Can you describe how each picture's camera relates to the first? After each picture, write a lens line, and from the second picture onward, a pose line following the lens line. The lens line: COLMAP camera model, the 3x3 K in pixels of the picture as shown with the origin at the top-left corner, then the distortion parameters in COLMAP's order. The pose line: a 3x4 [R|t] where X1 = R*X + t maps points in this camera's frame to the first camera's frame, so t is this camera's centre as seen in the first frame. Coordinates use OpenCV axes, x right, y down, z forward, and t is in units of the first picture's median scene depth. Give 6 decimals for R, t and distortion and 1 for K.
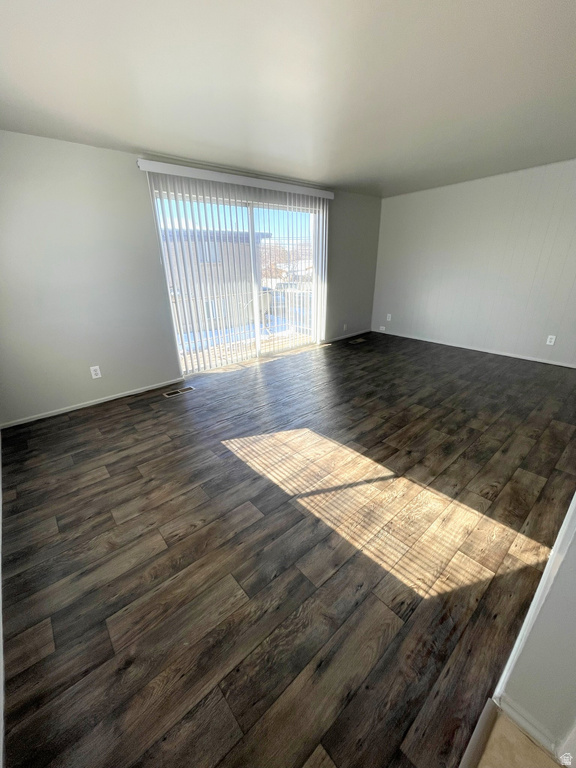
lens RADIAL K [[309.0, 0, 288.0], [0, 309.0, 384.0], [0, 0, 1]] dist [0.001553, 0.000337]
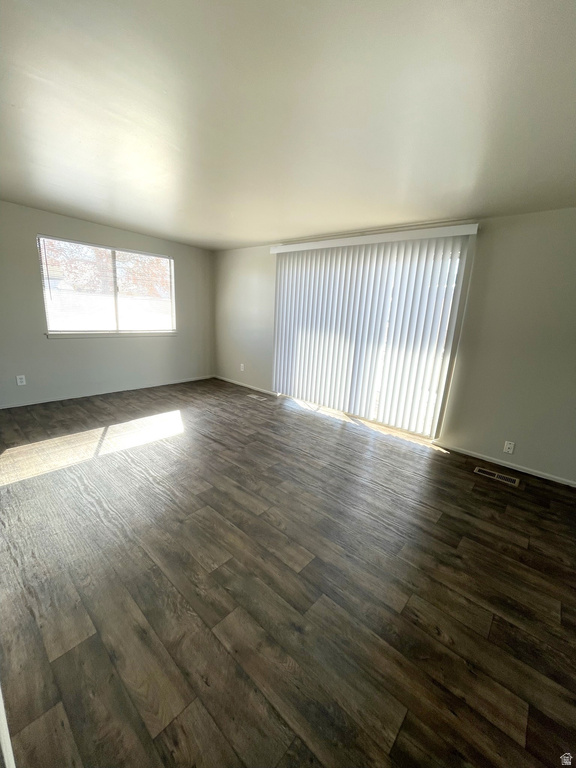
lens RADIAL K [[309.9, 0, 286.0], [0, 309.9, 377.9], [0, 0, 1]] dist [0.001863, 0.000011]
pose [[0.122402, 0.237308, -0.963692, 0.813053], [-0.427803, 0.888773, 0.164522, -0.278065], [0.895546, 0.392132, 0.210309, 0.650981]]
